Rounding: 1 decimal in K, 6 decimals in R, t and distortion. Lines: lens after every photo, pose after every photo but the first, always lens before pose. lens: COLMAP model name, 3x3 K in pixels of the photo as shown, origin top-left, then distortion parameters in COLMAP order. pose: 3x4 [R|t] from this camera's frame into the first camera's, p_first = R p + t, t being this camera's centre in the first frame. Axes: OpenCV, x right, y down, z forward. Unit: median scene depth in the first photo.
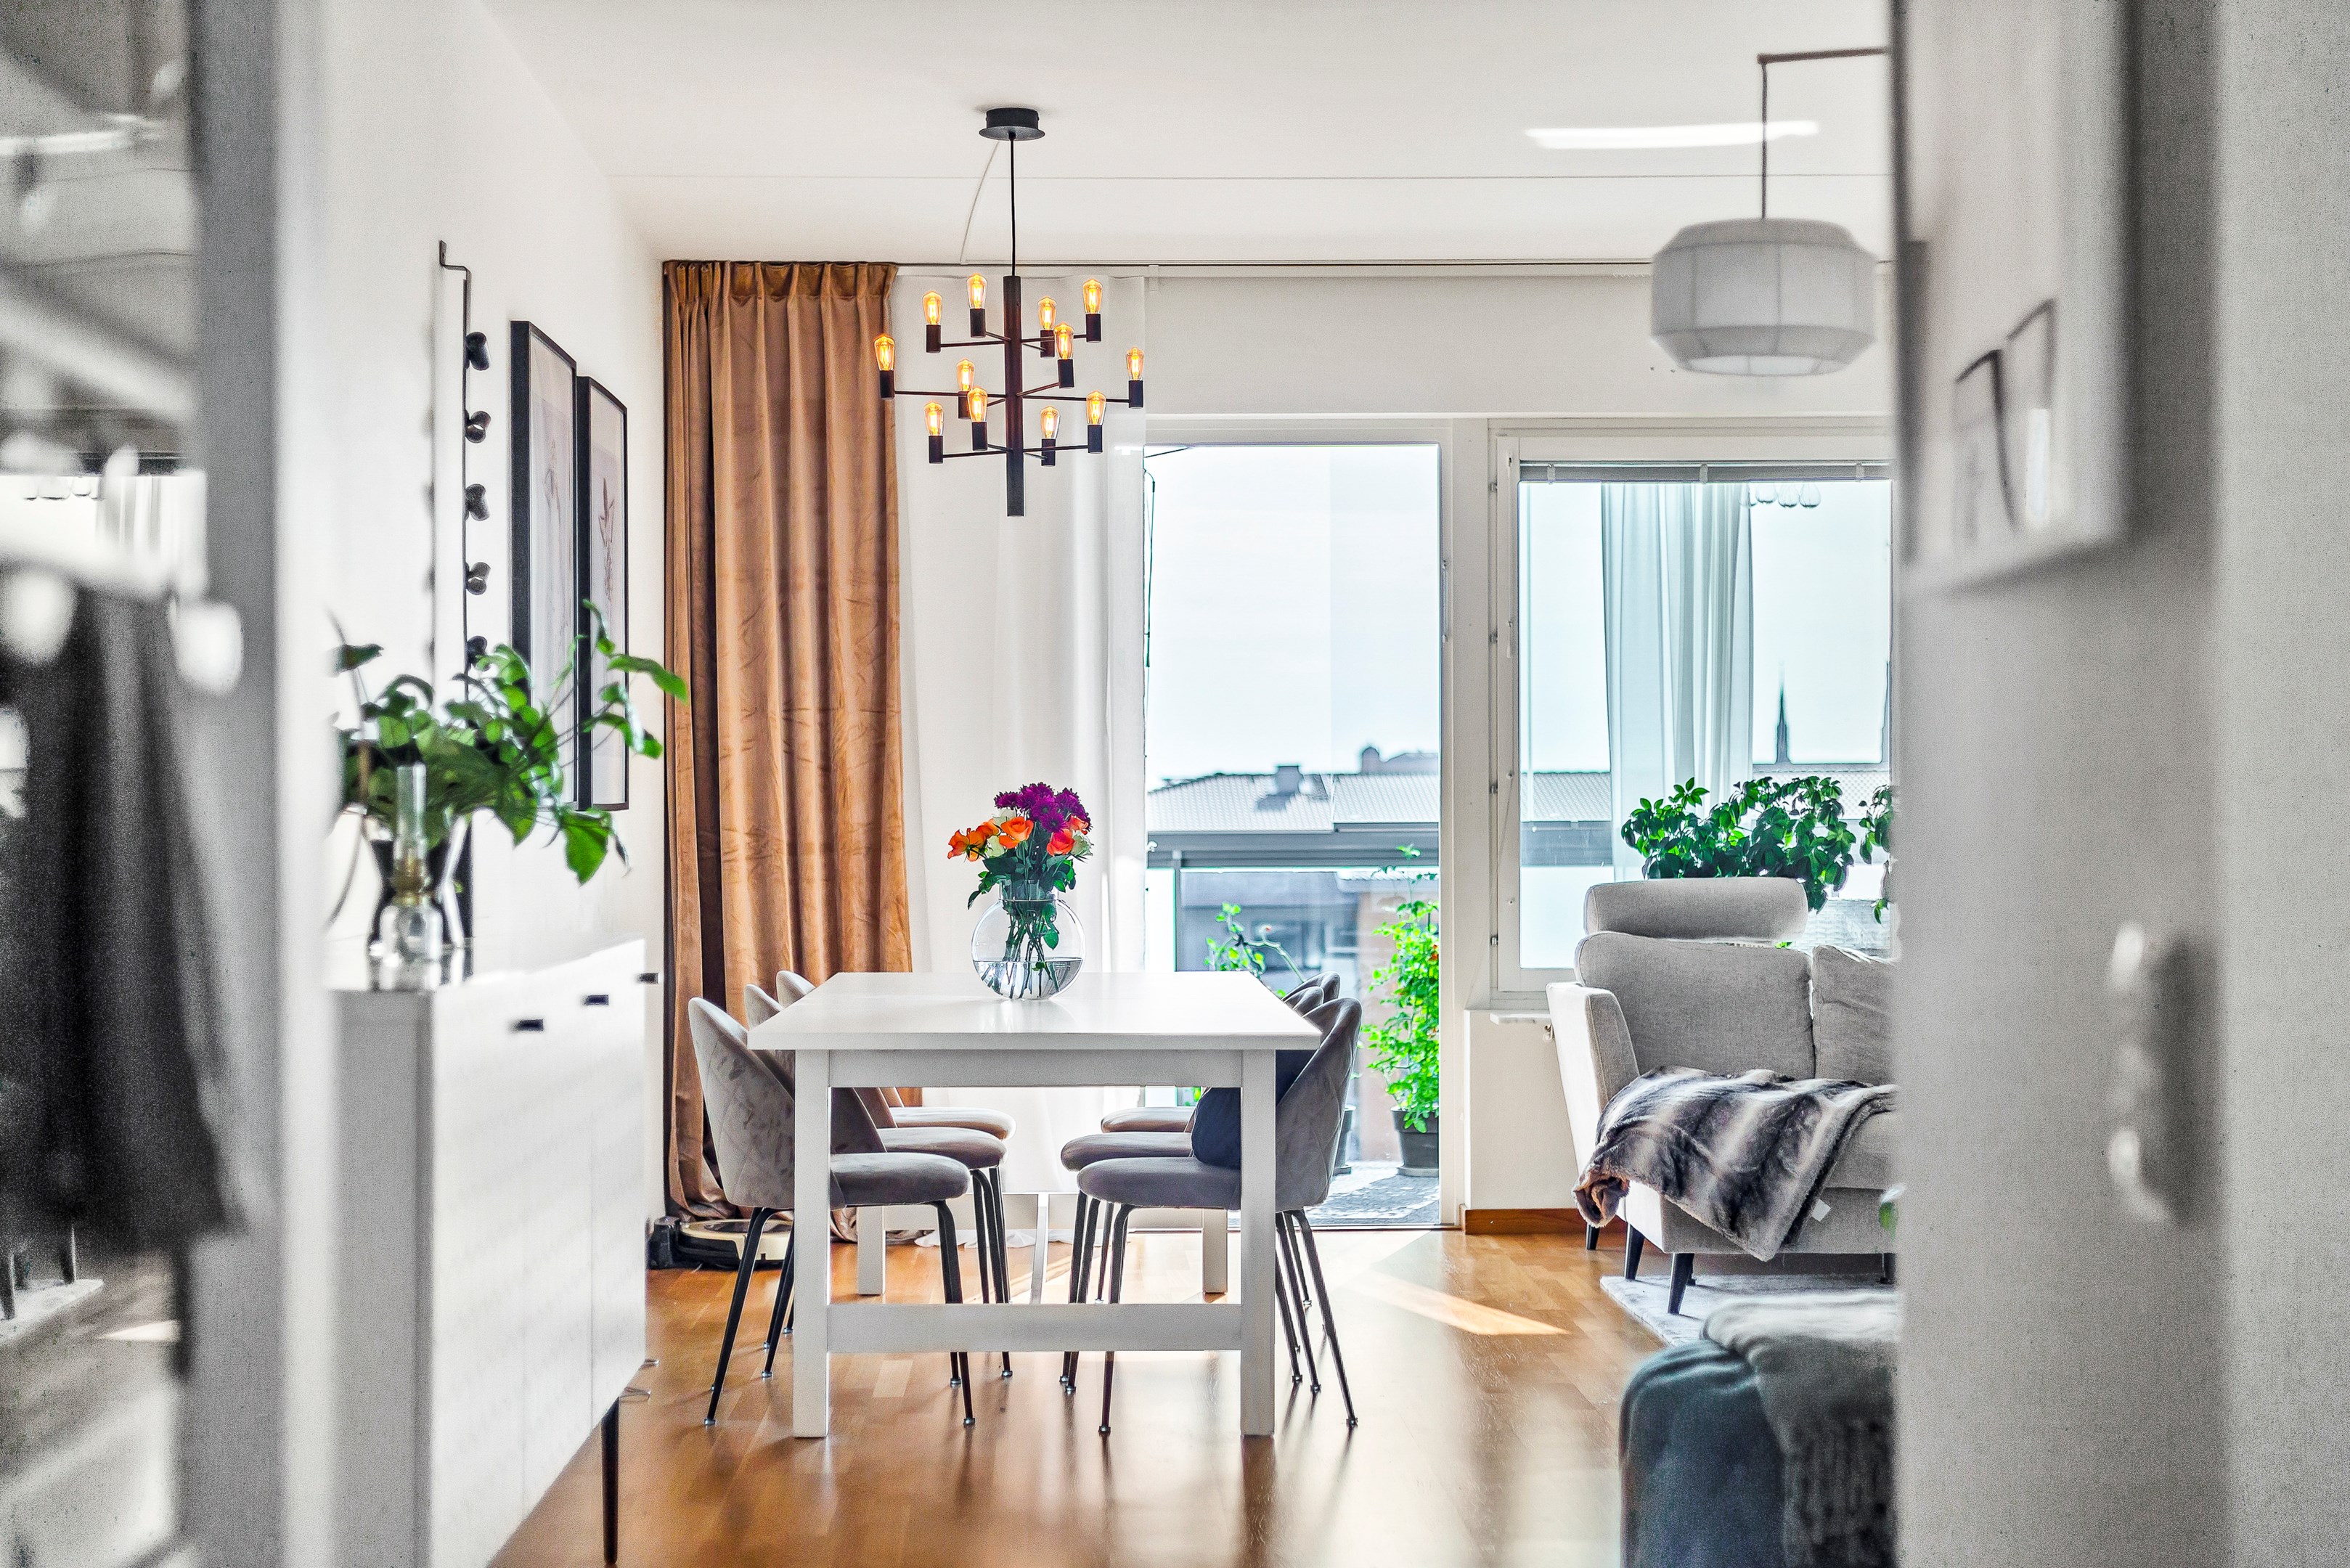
lens RADIAL K [[3524.7, 0, 1175.2], [0, 3524.7, 830.4], [0, 0, 1]] dist [0.041273, 0.017231]
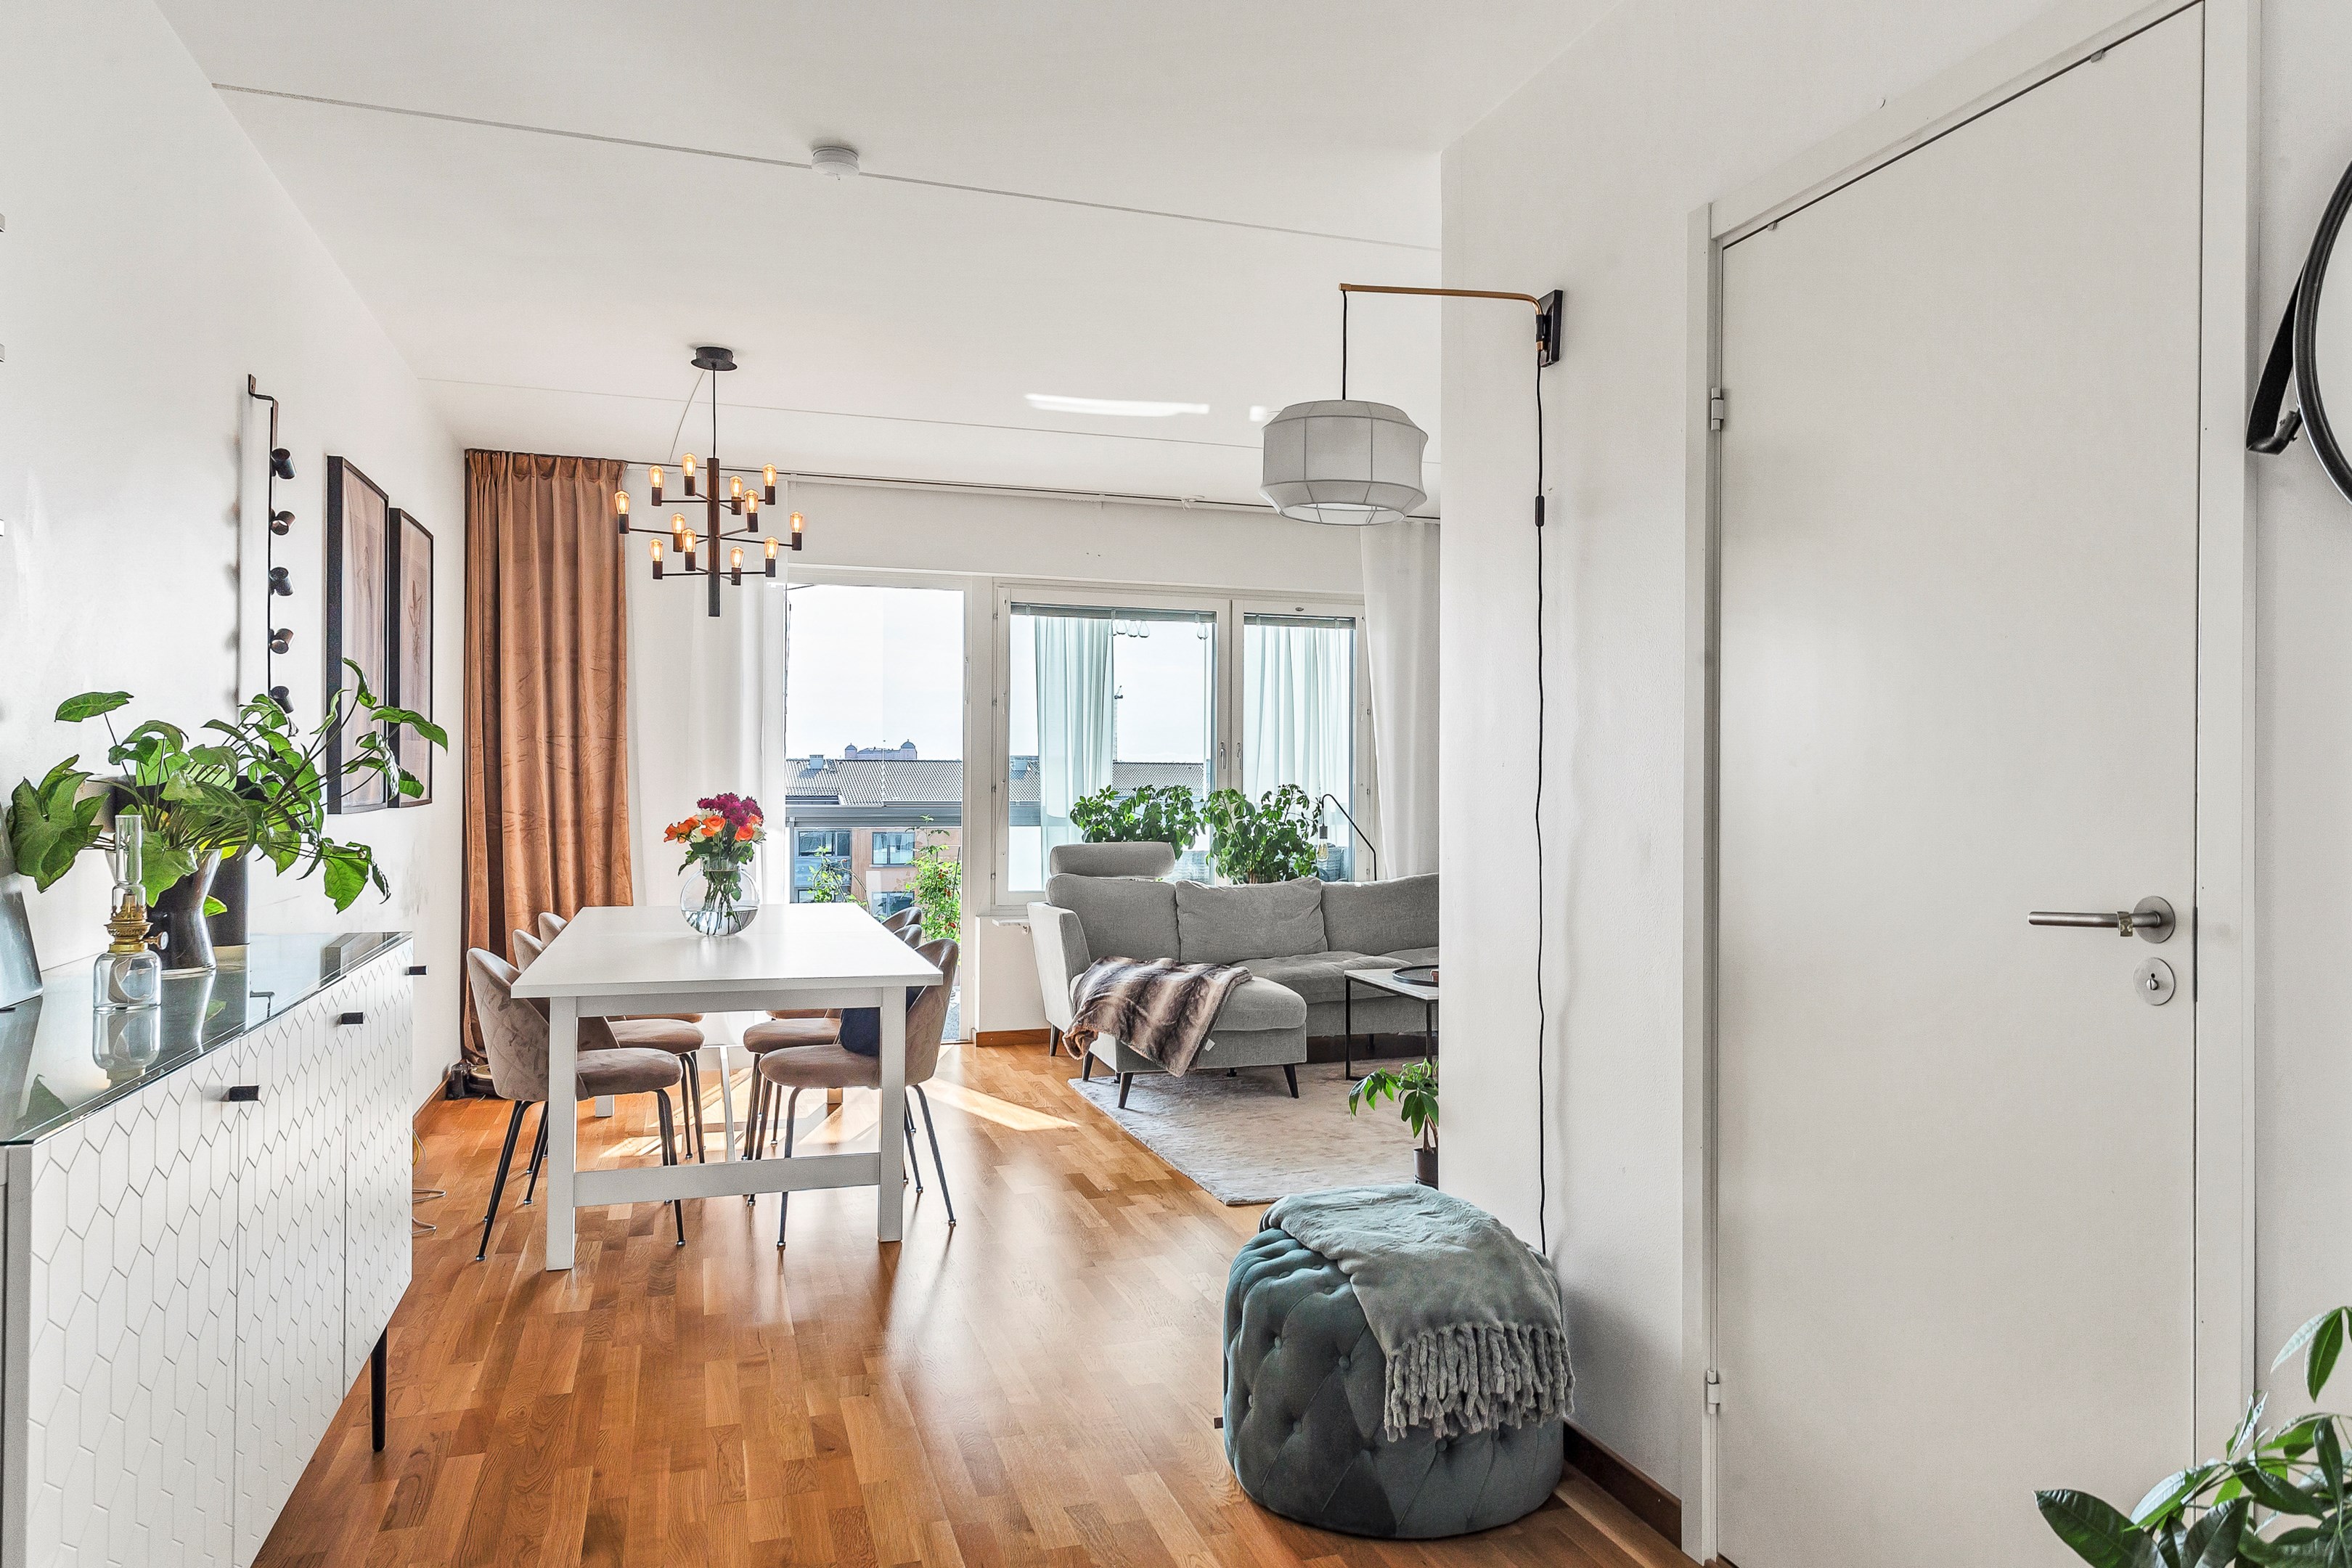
lens RADIAL K [[1566.0, 0, 1282.1], [0, 1566.0, 788.8], [0, 0, 1]] dist [0.002229, 0.002853]
pose [[0.947447, 0.009058, 0.319786, -0.027397], [-0.009623, 0.999954, 0.000187, -0.016780], [-0.319769, -0.003255, 0.947490, 0.270619]]
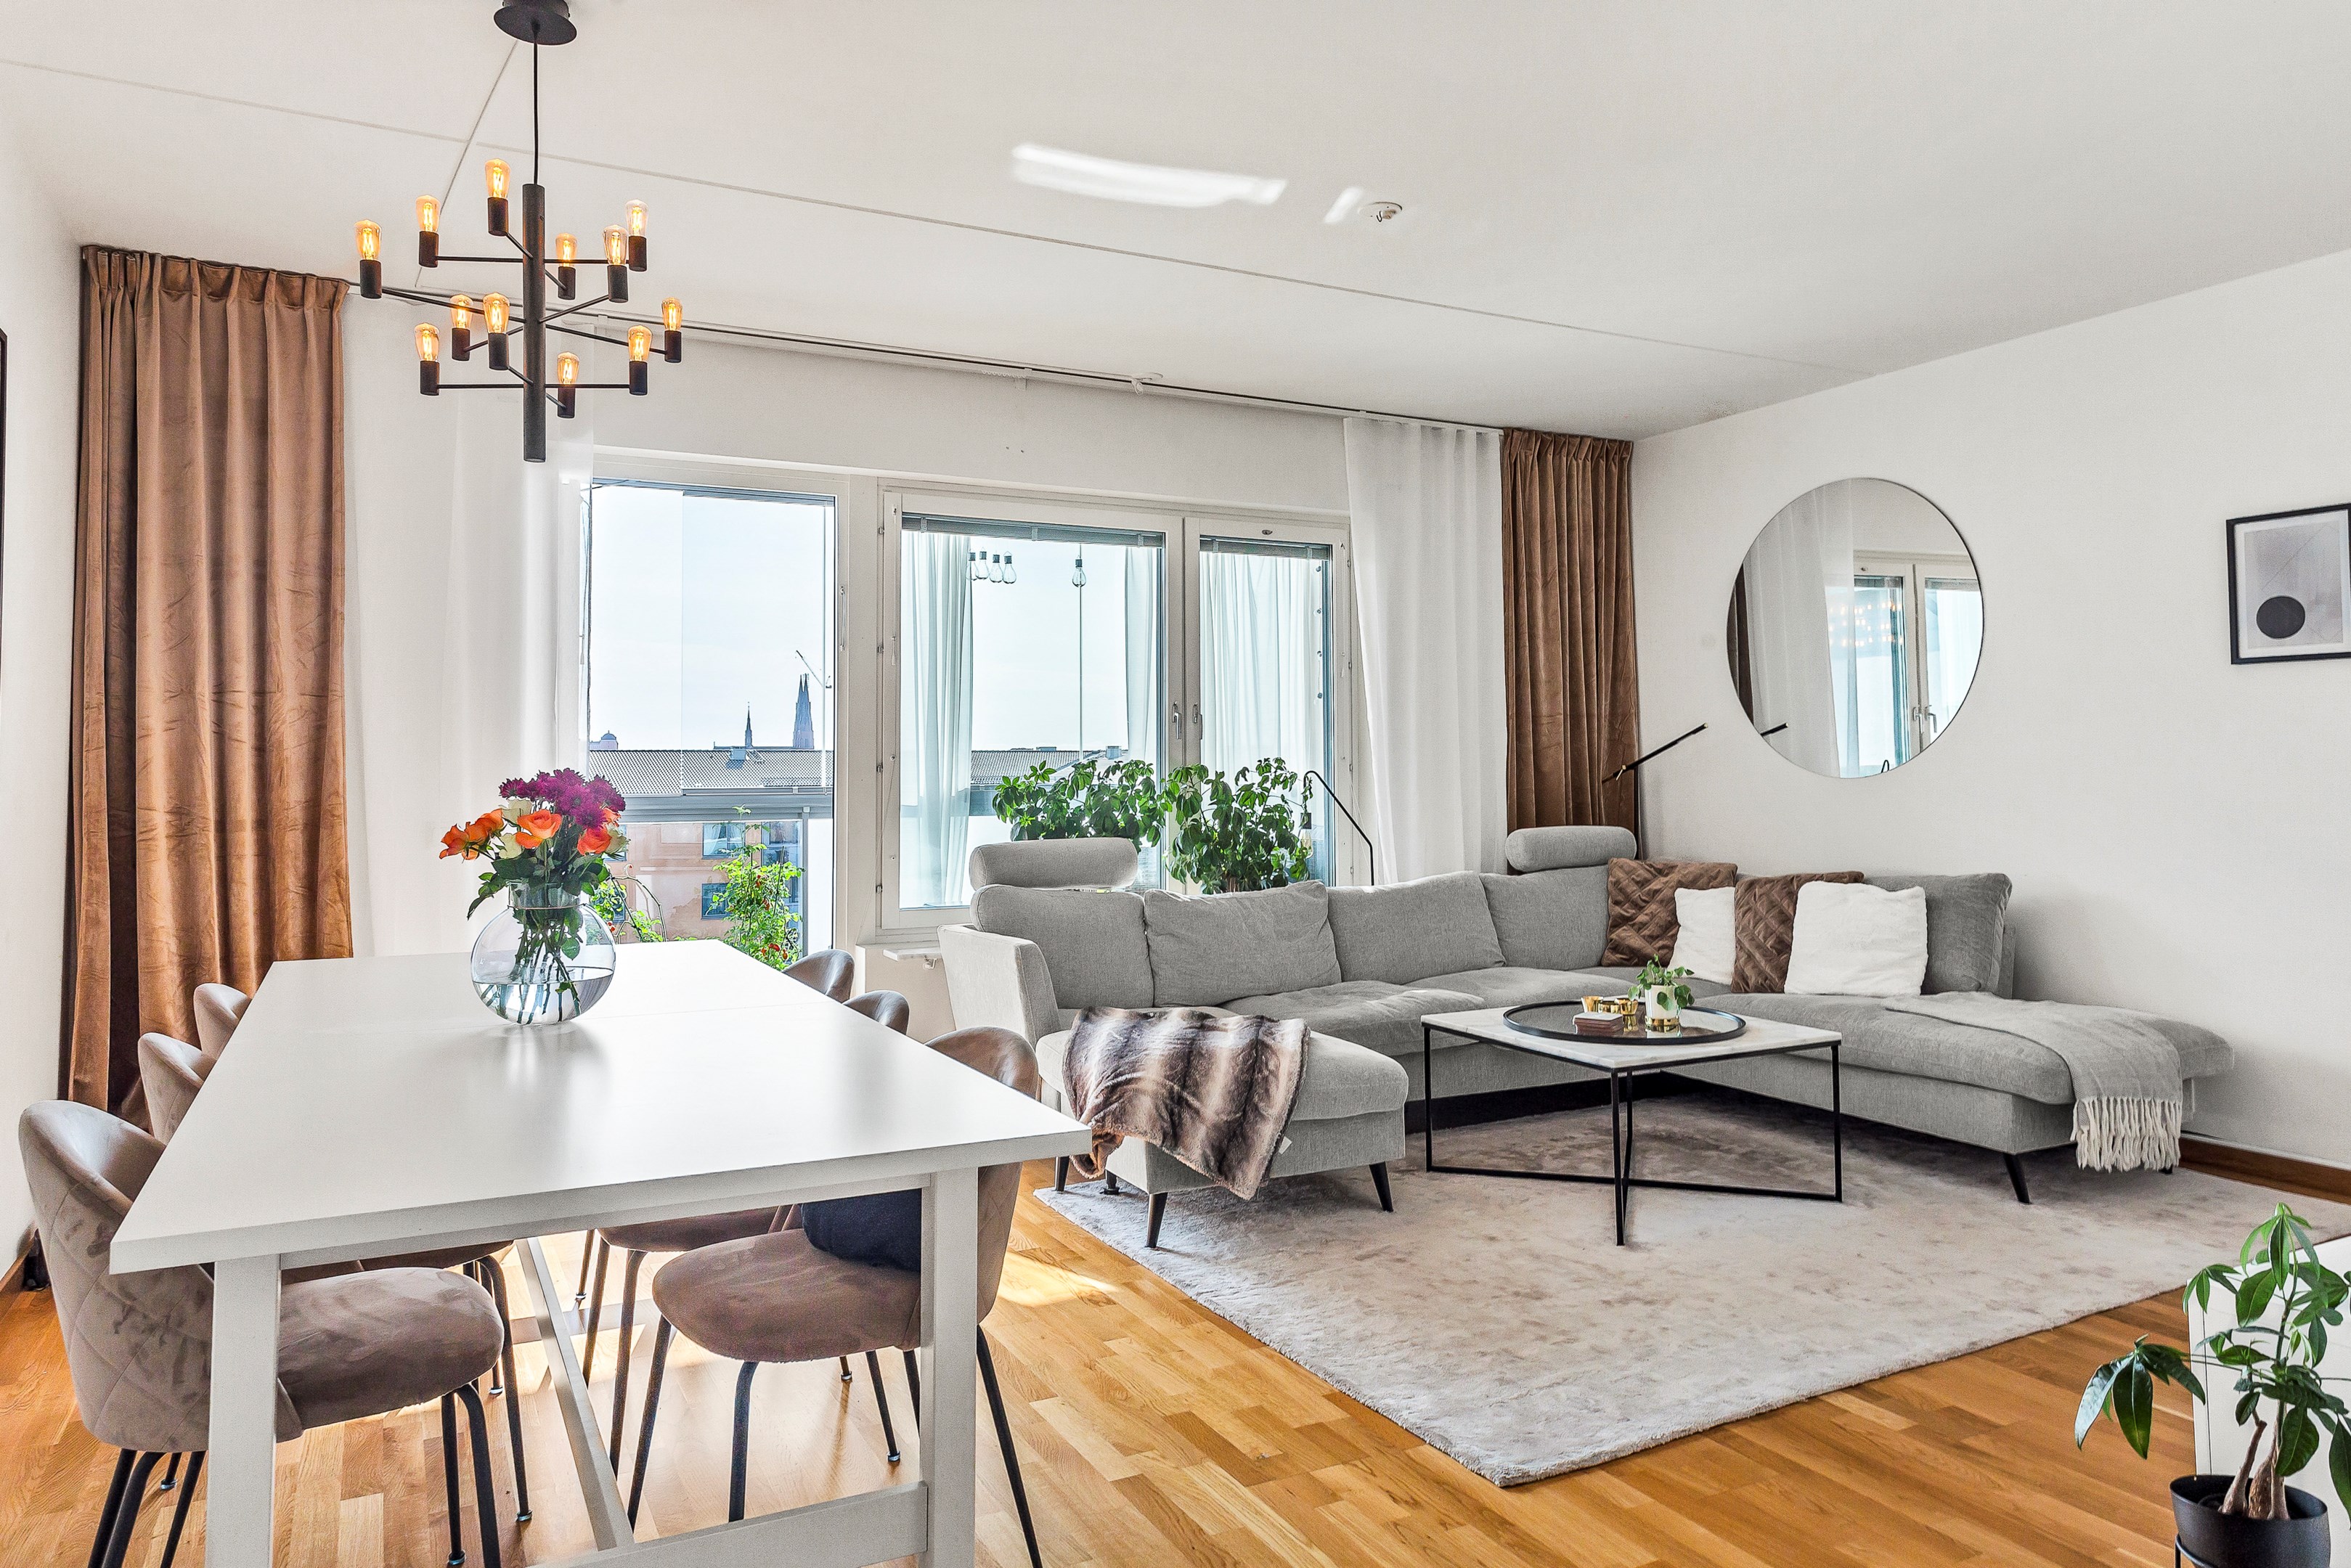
lens RADIAL K [[1504.6, 0, 1185.9], [0, 1504.6, 720.3], [0, 0, 1]] dist [0.007073, 0.003503]
pose [[0.896171, 0.015592, 0.443436, -0.062340], [0.001084, 0.999303, -0.037326, -0.010890], [-0.443708, 0.033931, 0.895529, 0.574824]]
